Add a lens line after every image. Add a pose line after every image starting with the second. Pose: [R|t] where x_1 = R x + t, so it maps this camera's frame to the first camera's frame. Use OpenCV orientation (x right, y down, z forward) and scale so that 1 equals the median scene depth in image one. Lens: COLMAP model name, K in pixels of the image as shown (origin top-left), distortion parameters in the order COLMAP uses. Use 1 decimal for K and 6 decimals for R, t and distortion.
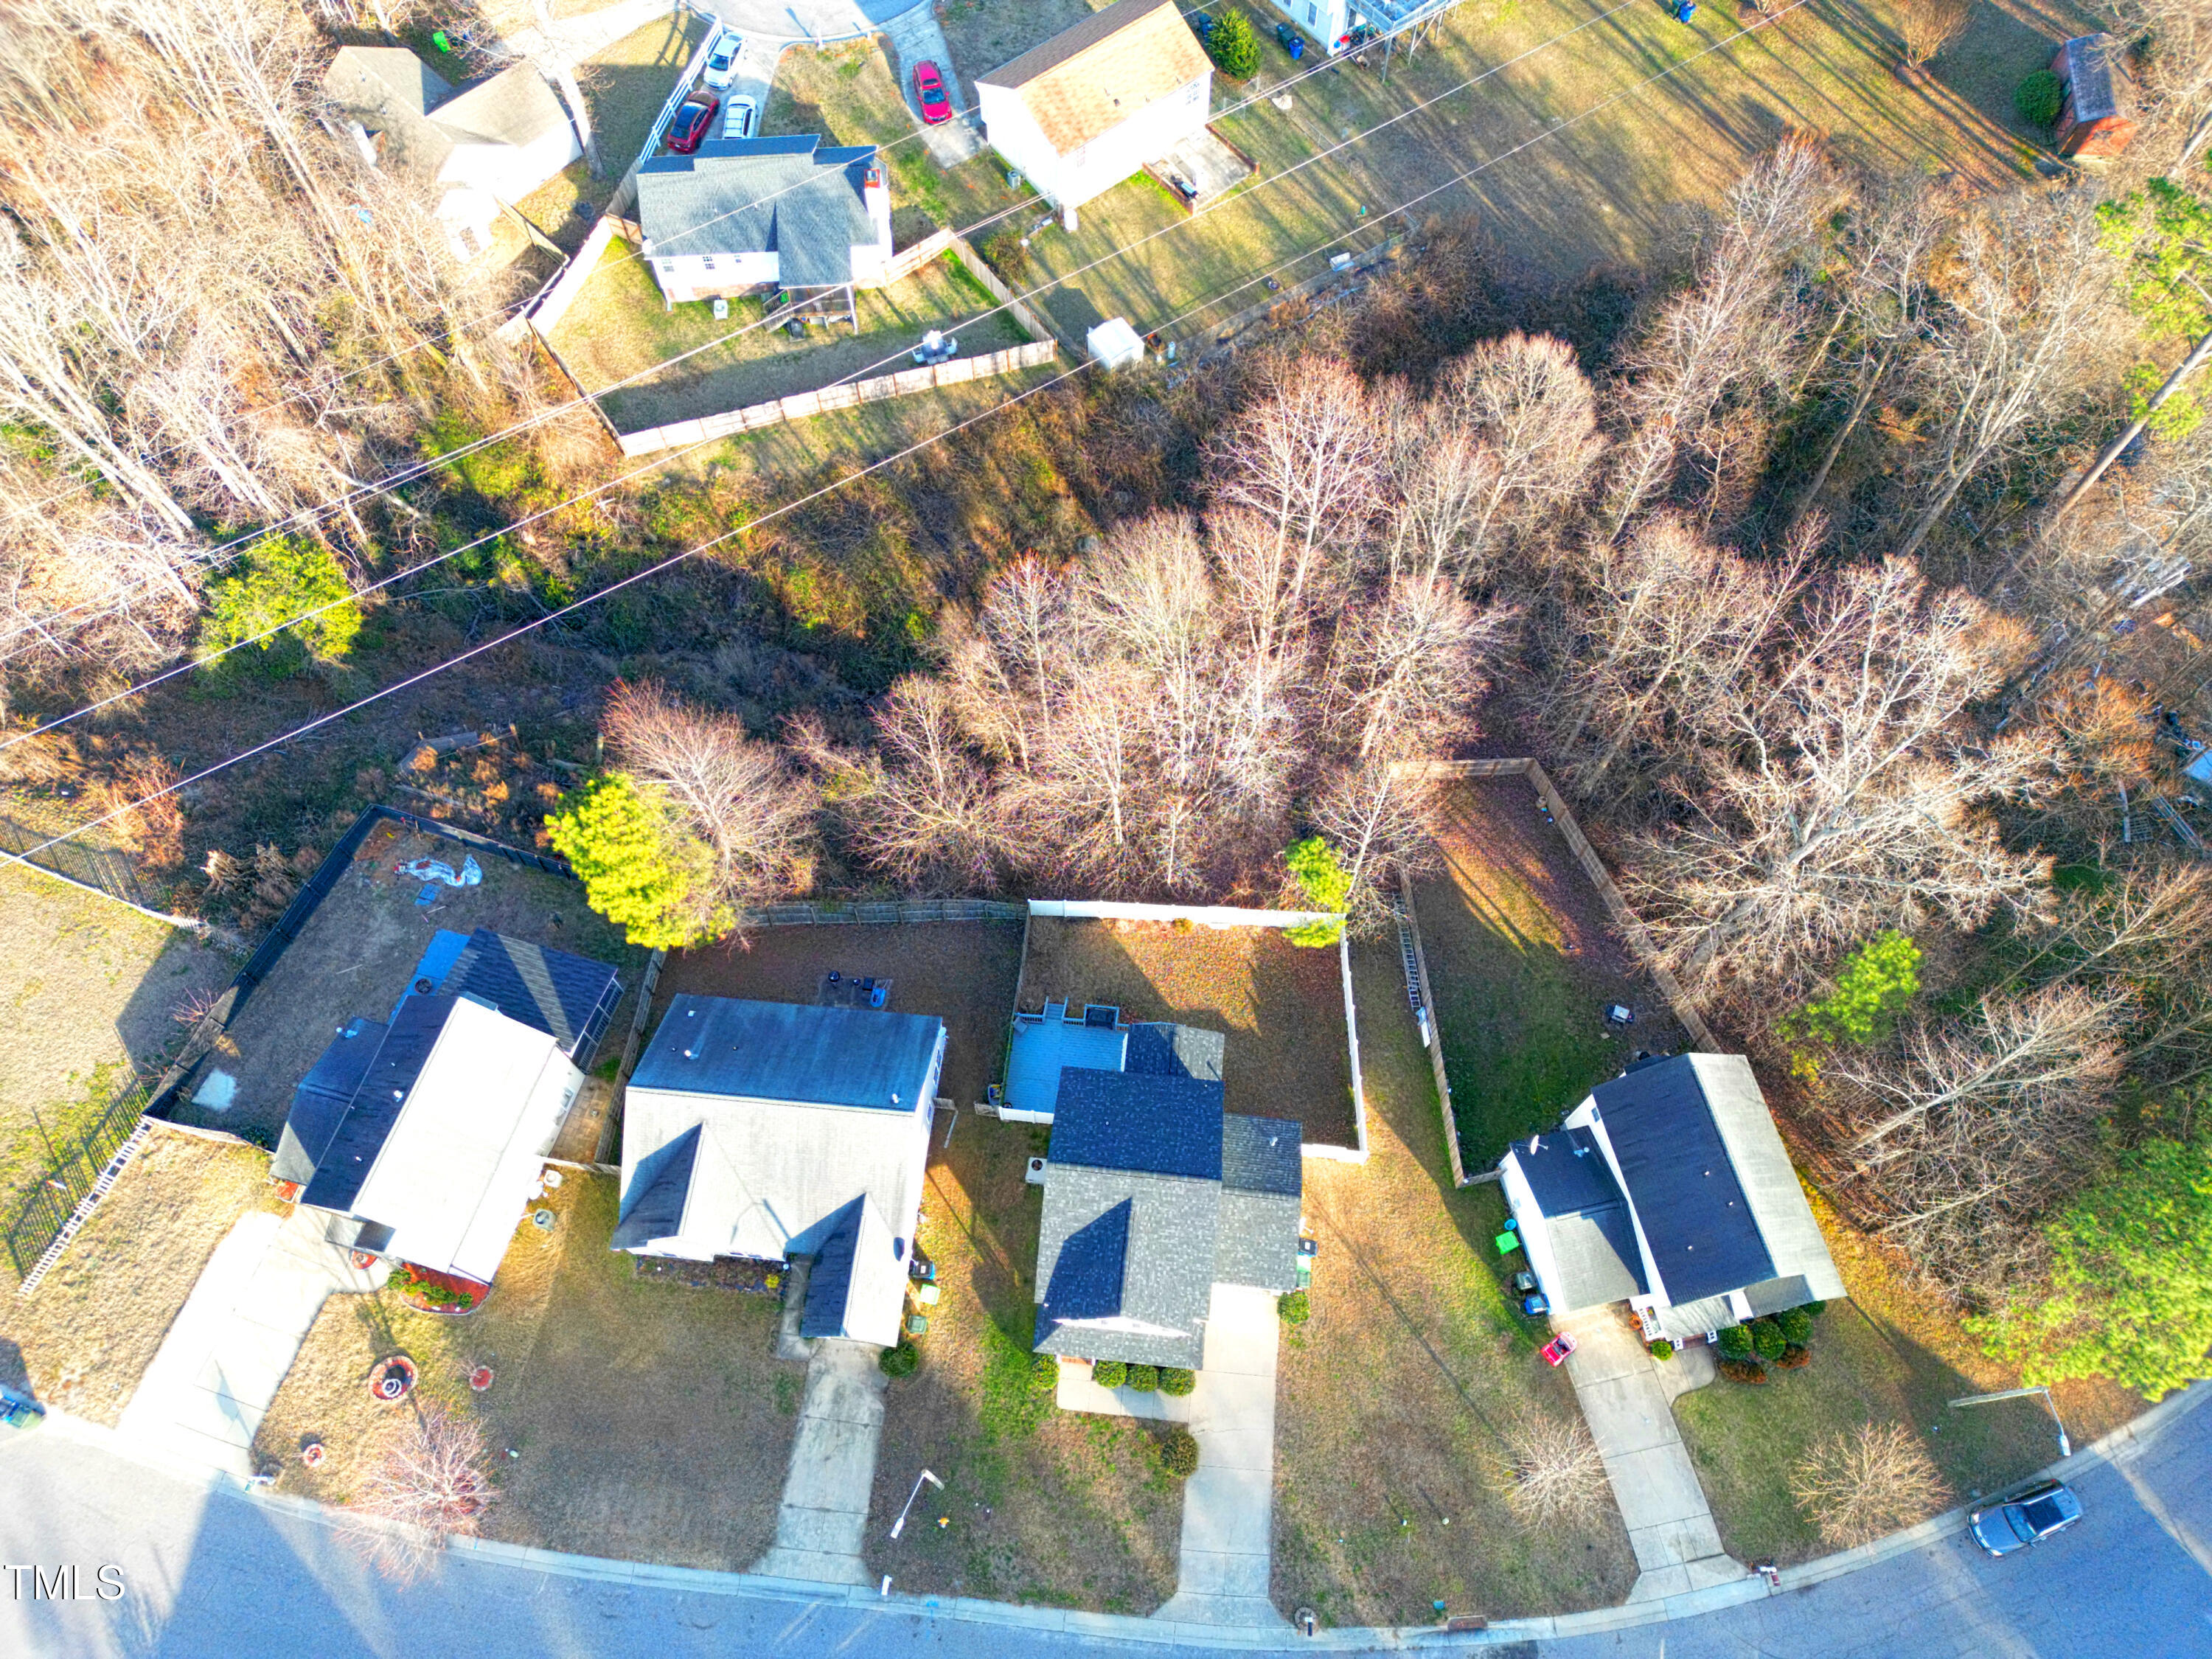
lens RADIAL K [[1551.5, 0, 1111.0], [0, 1551.5, 821.2], [0, 0, 1]] dist [0.061759, -0.056411]
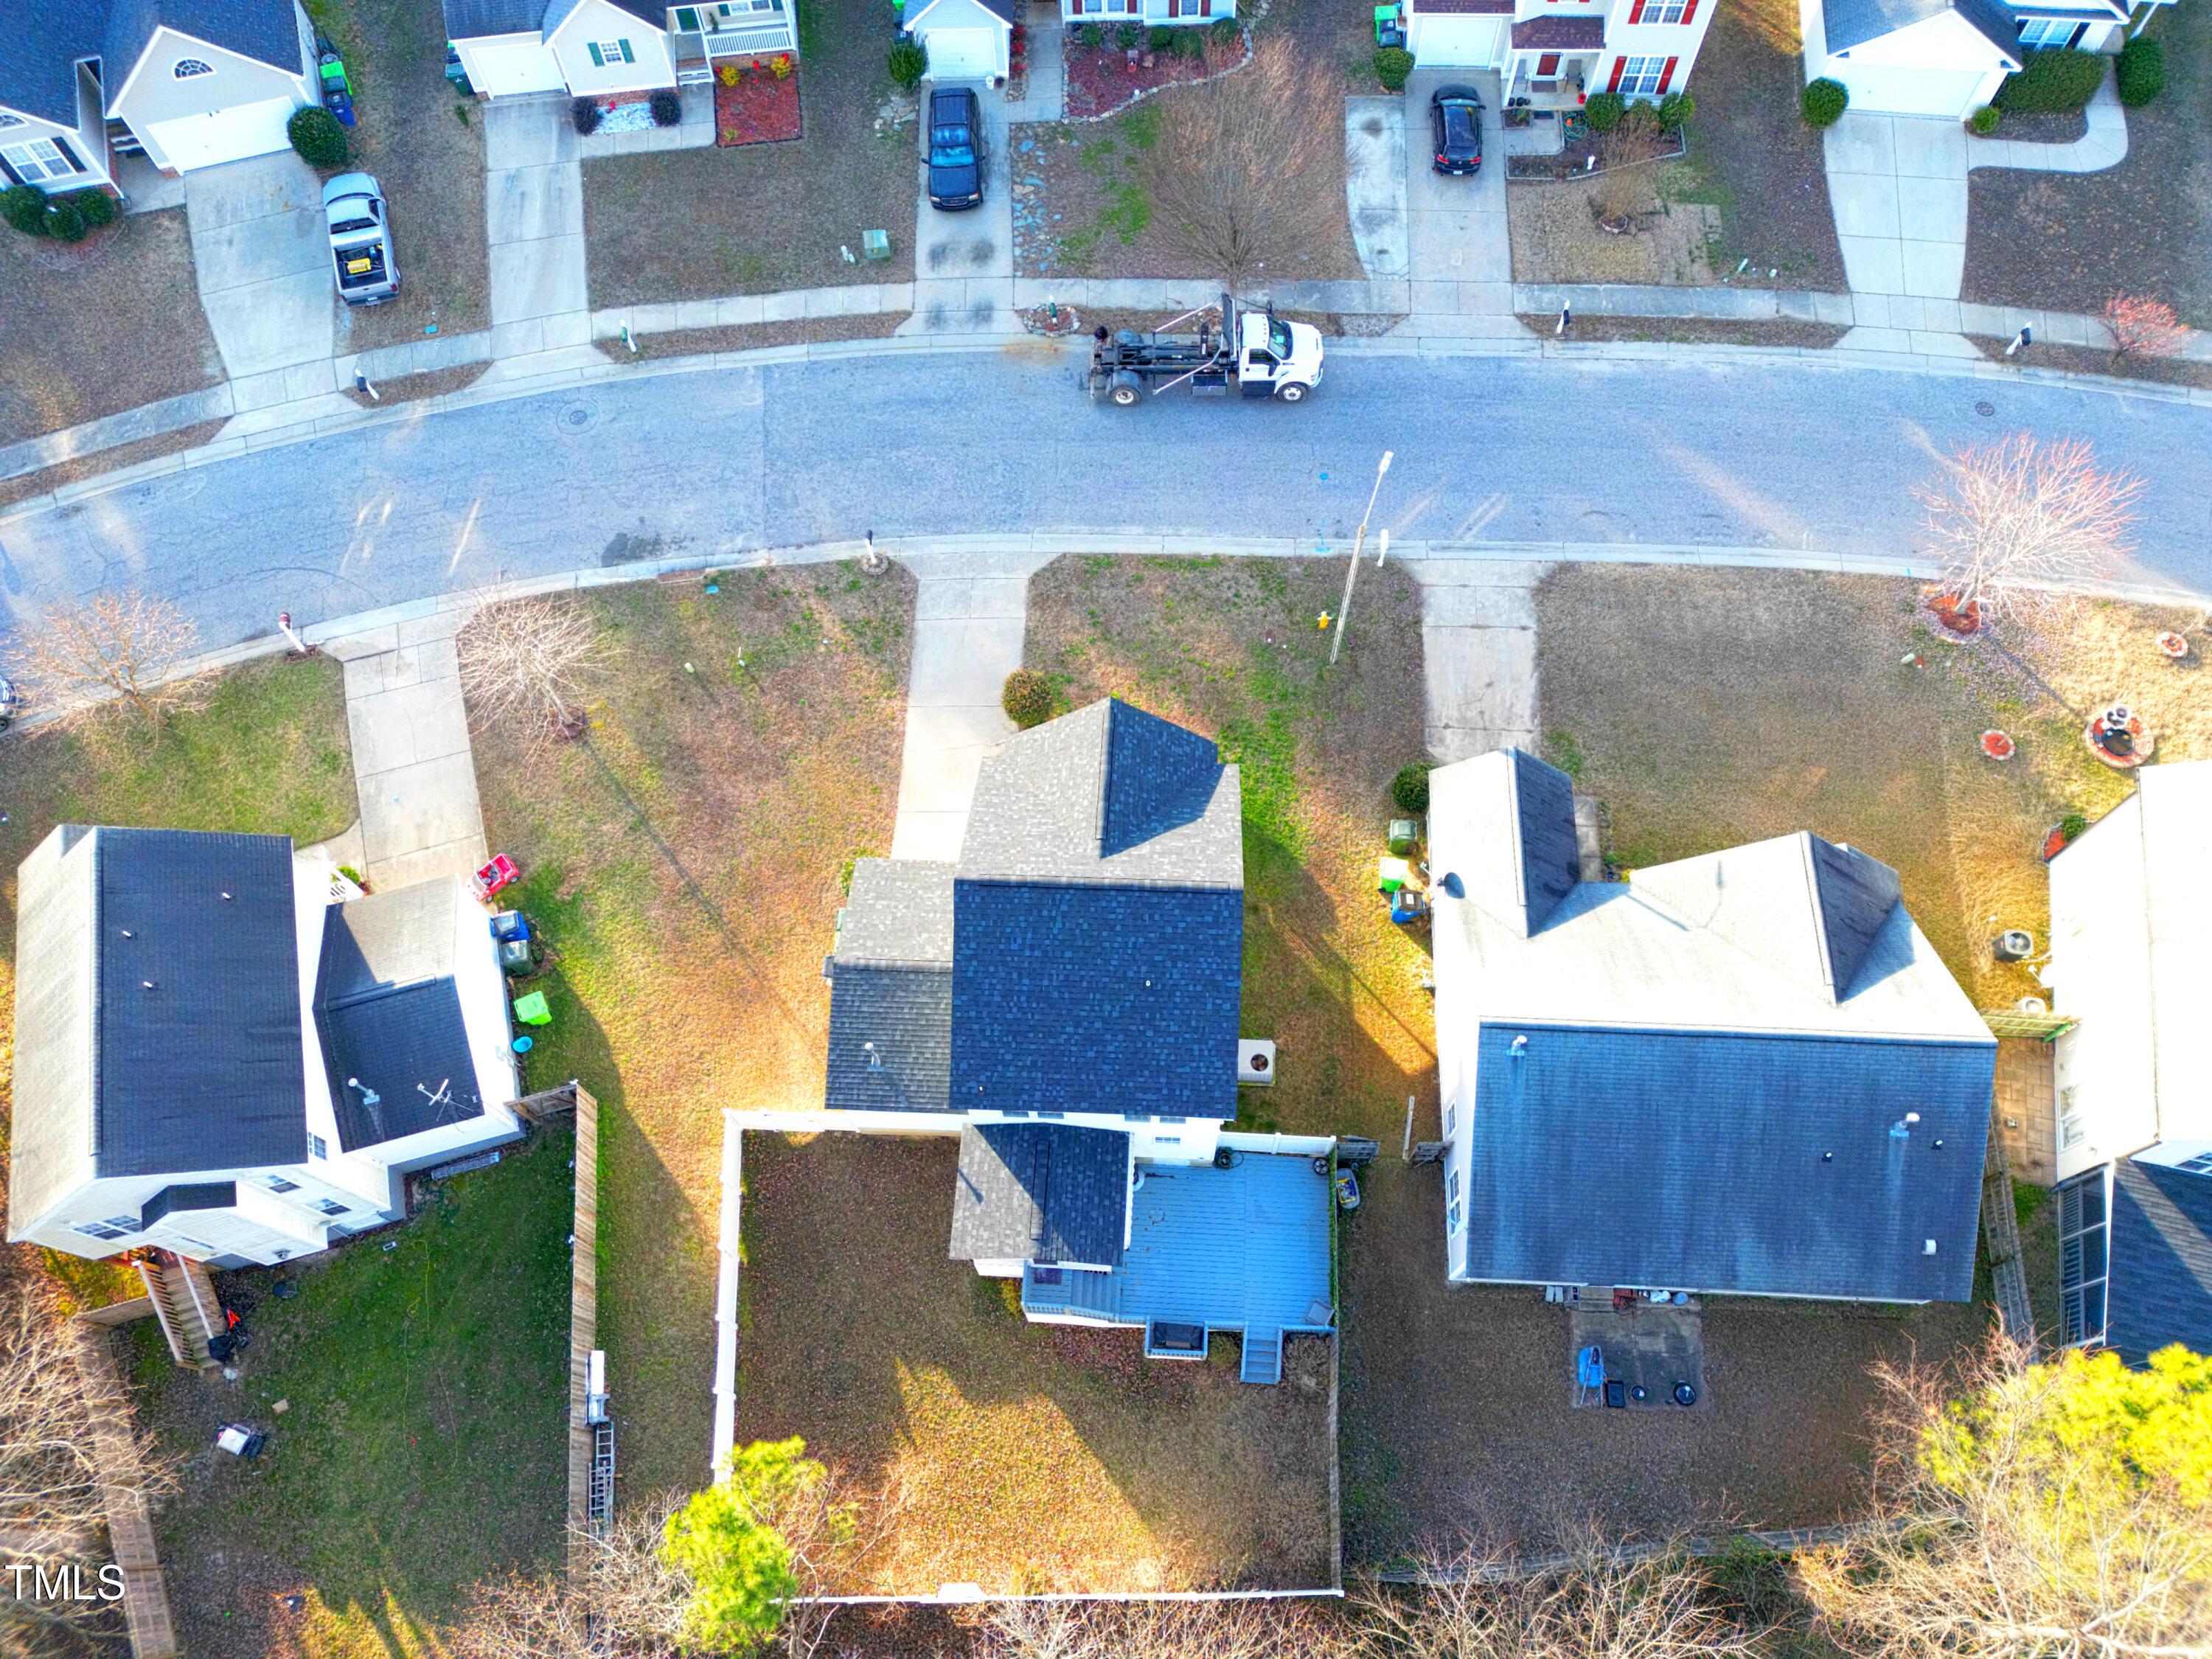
lens RADIAL K [[1551.5, 0, 1111.4], [0, 1551.5, 818.5], [0, 0, 1]] dist [0.061759, -0.056411]
pose [[-0.998371, 0.056333, -0.009056, 0.012686], [-0.041870, -0.615533, 0.786998, -0.214199], [0.038760, 0.786095, 0.616889, 0.559314]]
